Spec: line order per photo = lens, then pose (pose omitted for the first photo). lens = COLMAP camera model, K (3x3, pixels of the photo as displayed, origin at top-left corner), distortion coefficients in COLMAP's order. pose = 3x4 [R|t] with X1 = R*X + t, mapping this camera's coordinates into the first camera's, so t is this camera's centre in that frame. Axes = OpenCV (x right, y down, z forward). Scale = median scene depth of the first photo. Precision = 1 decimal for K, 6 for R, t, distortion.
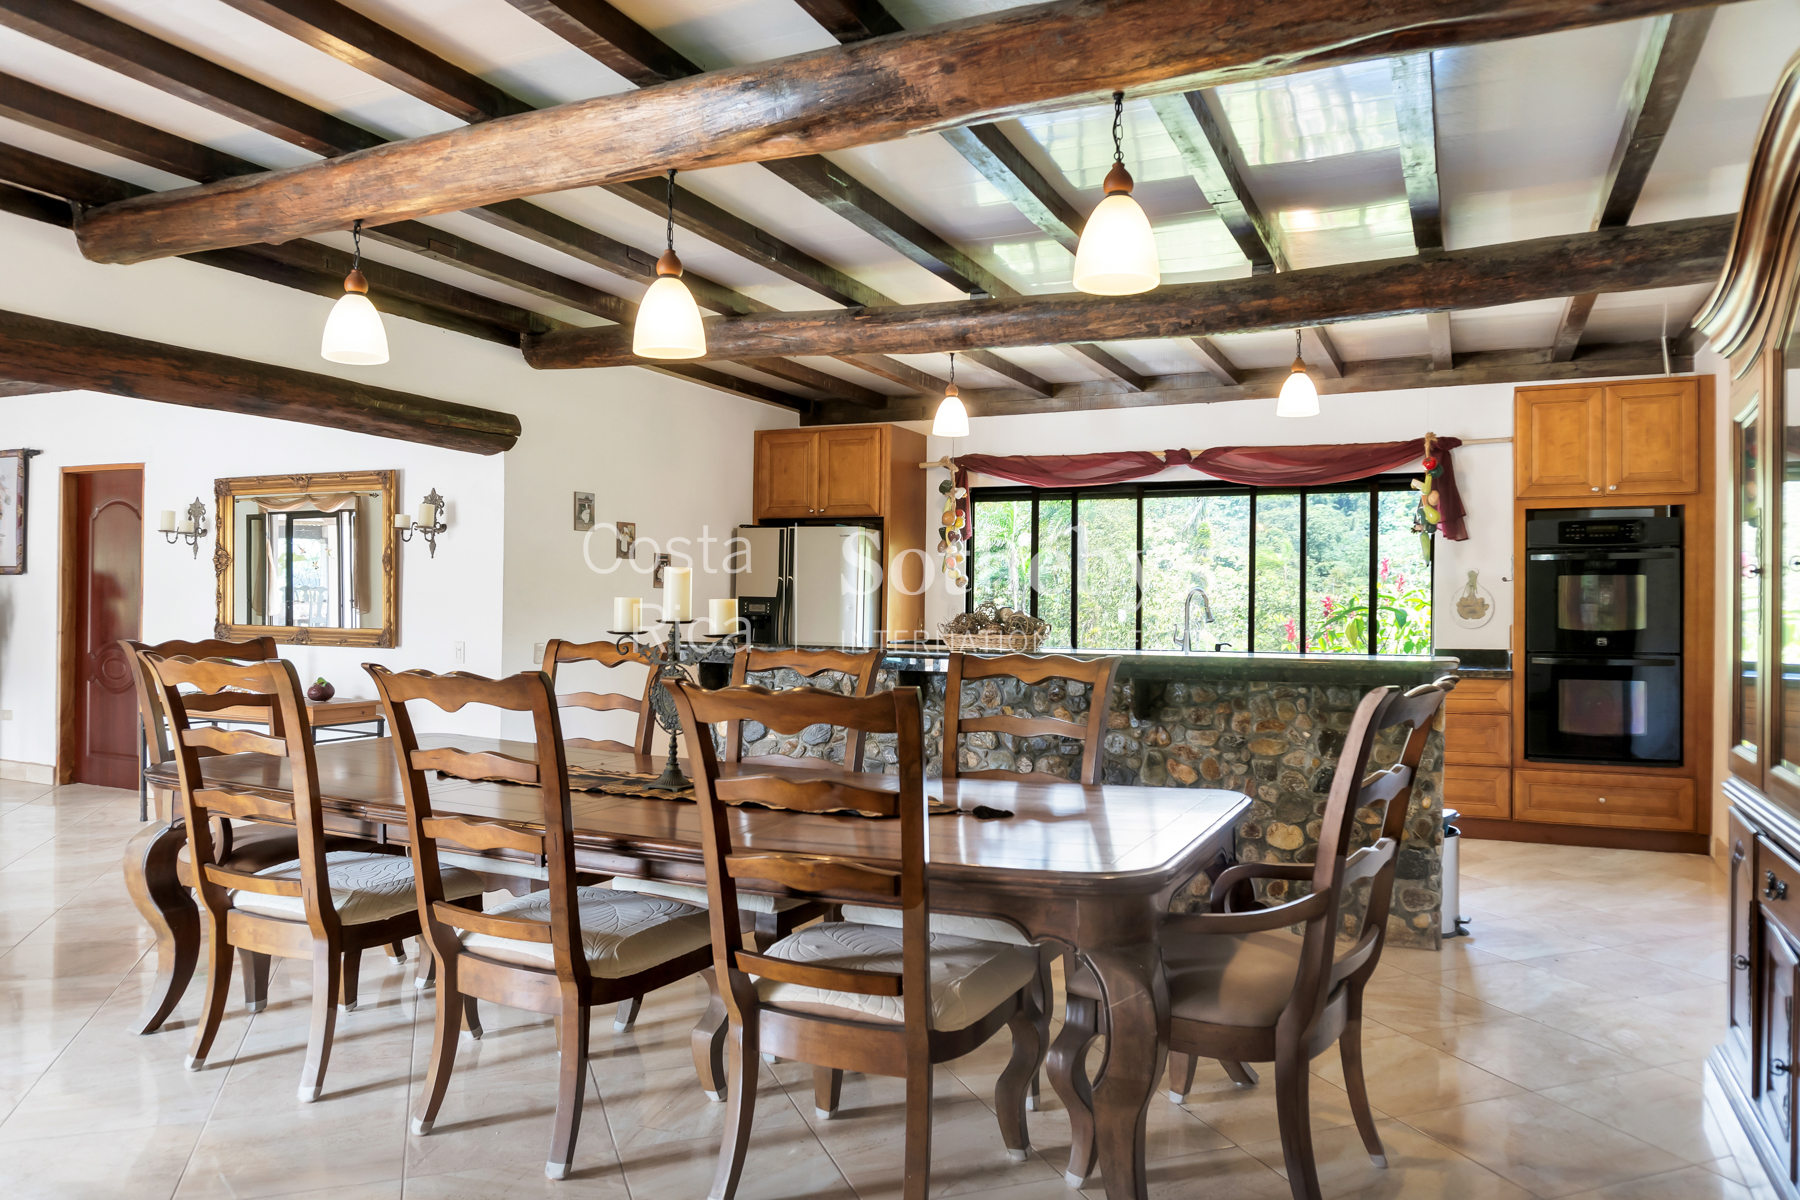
lens RADIAL K [[1242.1, 0, 920.6], [0, 1242.1, 592.2], [0, 0, 1]] dist [-0.005016, -0.001422]
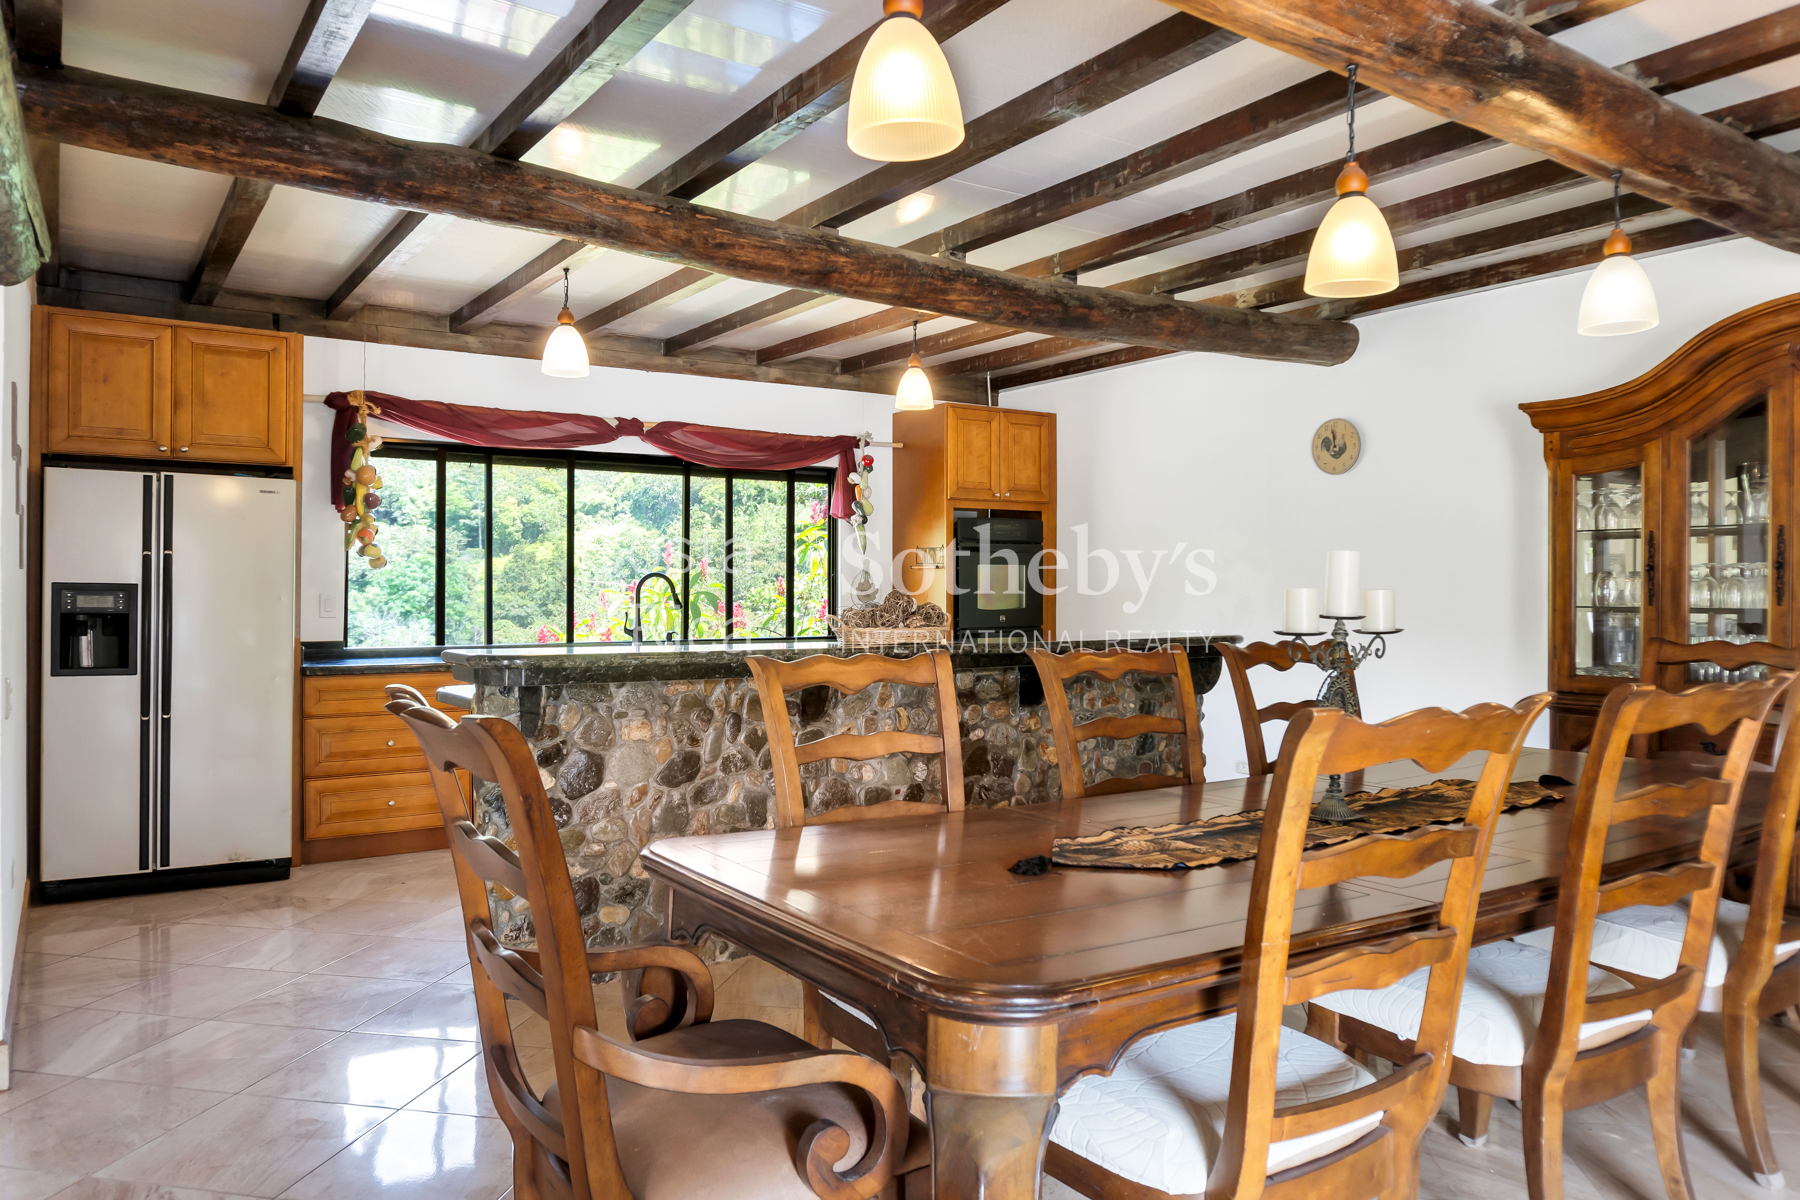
lens RADIAL K [[1242.1, 0, 920.6], [0, 1242.1, 592.2], [0, 0, 1]] dist [-0.005016, -0.001422]
pose [[0.514940, -0.007874, 0.857190, -0.469503], [-0.003864, 0.999926, 0.011507, -0.000223], [-0.857218, -0.009238, 0.514871, 0.363329]]
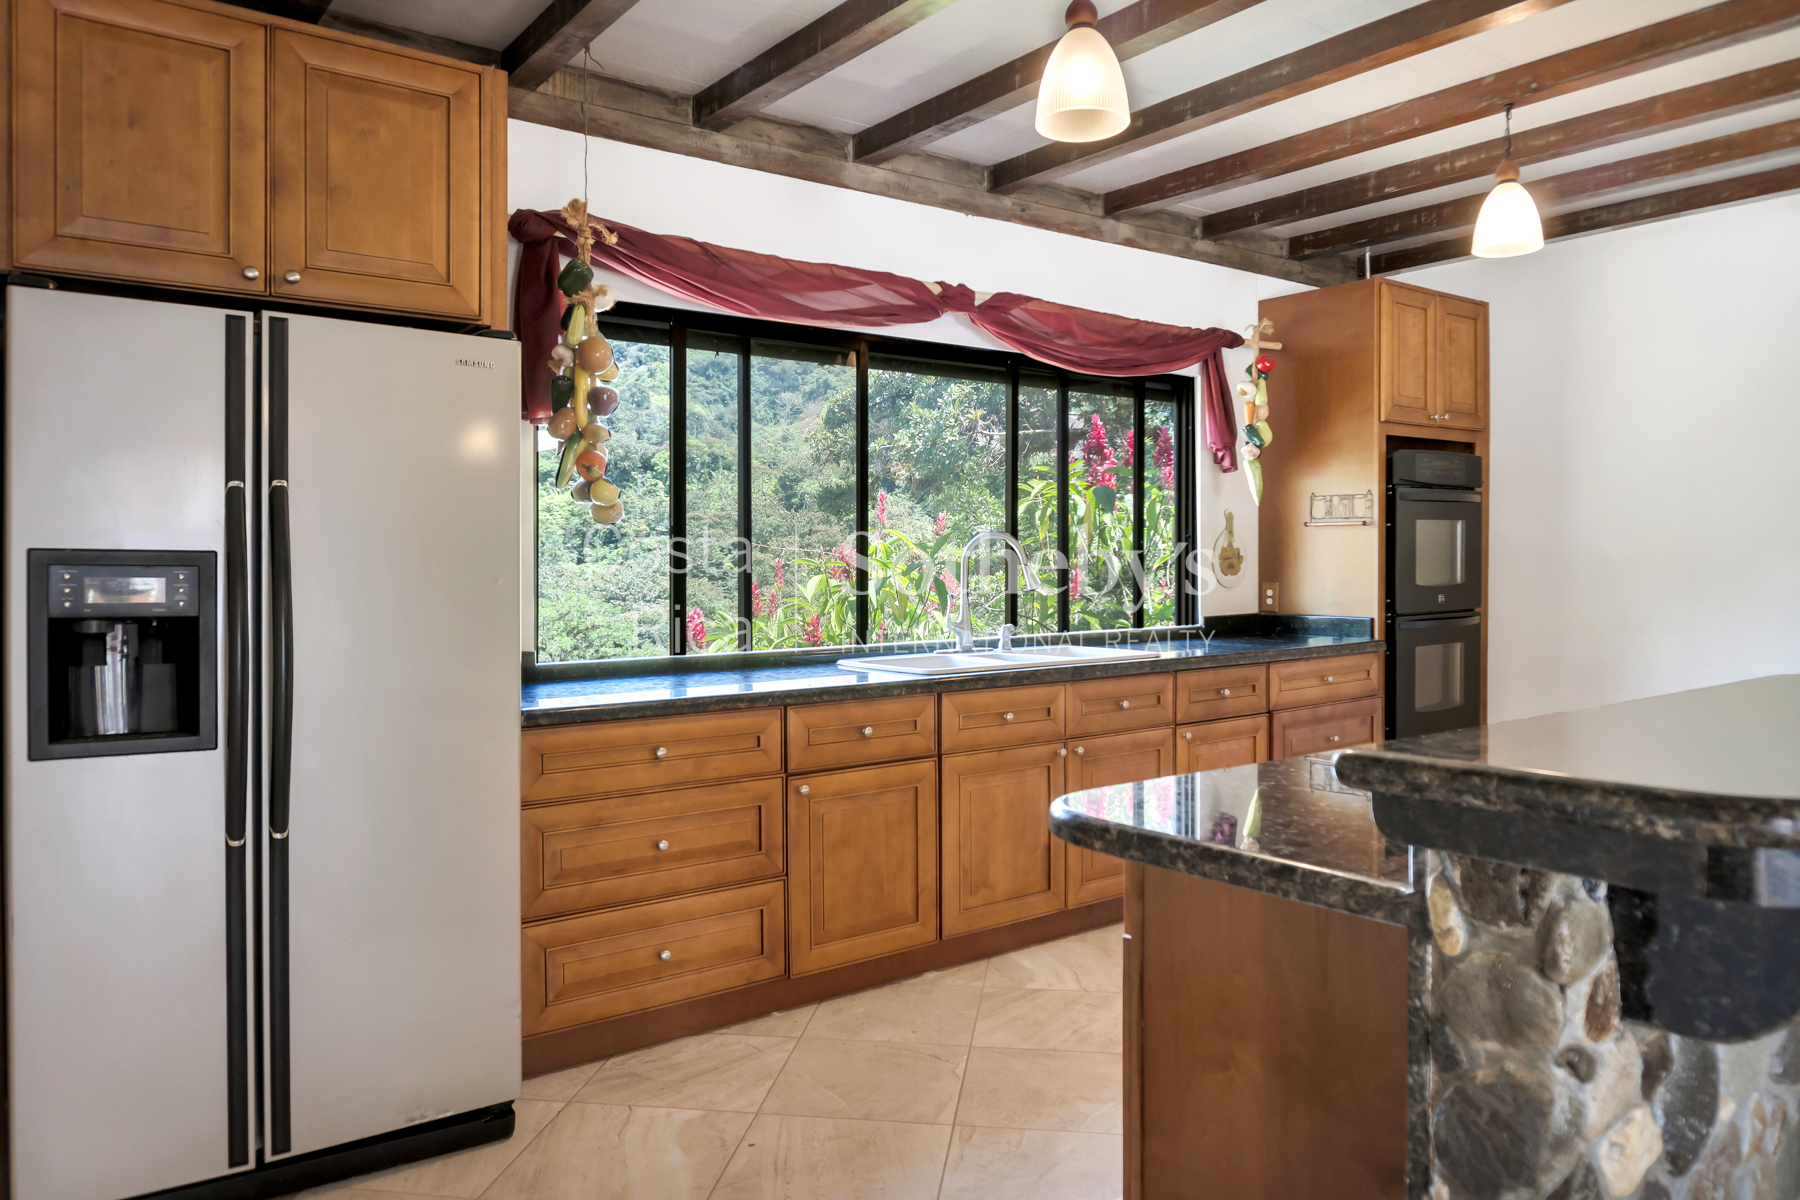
lens RADIAL K [[1257.9, 0, 946.6], [0, 1257.9, 575.5], [0, 0, 1]] dist [-0.001476, -0.009707]
pose [[0.471940, -0.021127, 0.881377, -0.307461], [0.000280, 0.999716, 0.023814, 0.003083], [-0.881630, -0.010992, 0.471812, 0.752752]]
